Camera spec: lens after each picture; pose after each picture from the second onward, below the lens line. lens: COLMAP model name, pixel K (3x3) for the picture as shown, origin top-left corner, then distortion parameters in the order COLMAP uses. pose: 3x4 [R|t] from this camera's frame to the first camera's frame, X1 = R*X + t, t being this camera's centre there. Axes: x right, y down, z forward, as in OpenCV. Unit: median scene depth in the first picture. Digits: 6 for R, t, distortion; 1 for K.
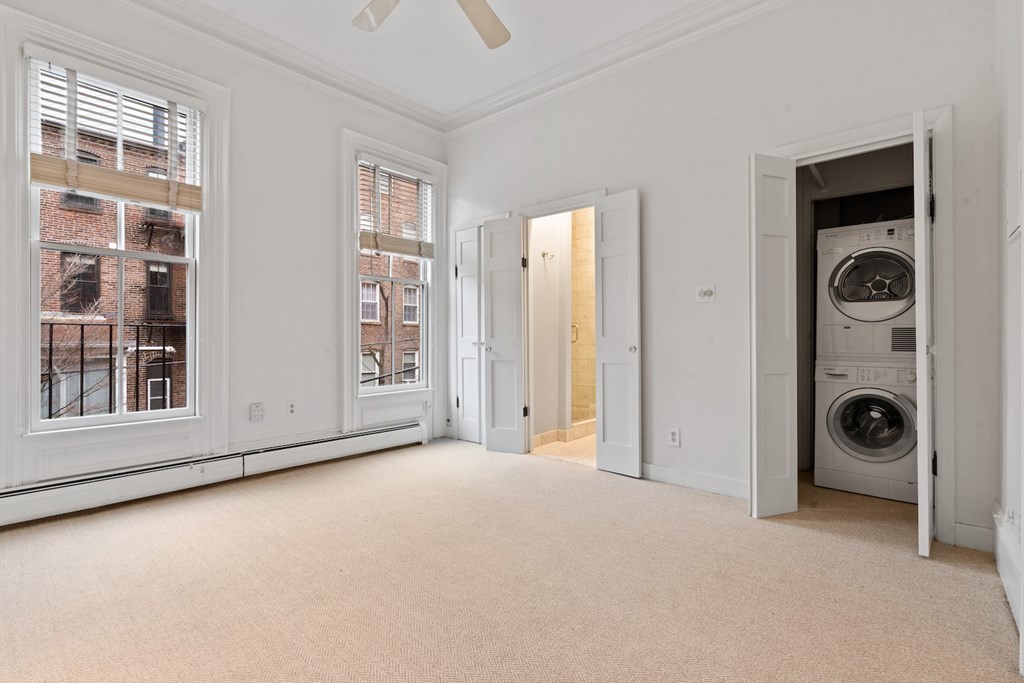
lens RADIAL K [[475.1, 0, 512.0], [0, 475.1, 341.5], [0, 0, 1]] dist [0.003372, 0.000428]
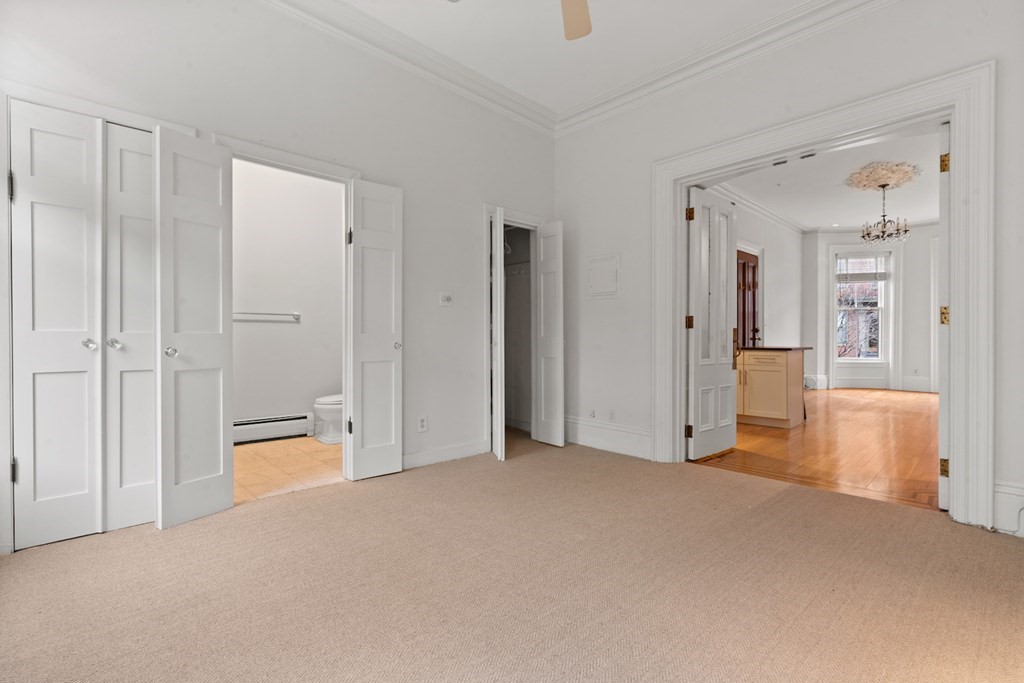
lens RADIAL K [[475.1, 0, 512.0], [0, 475.1, 341.5], [0, 0, 1]] dist [0.003372, 0.000428]
pose [[0.099423, -0.007906, 0.995014, -0.729980], [-0.001033, 0.999967, 0.008048, -0.001984], [-0.995045, -0.001828, 0.099411, 0.660417]]
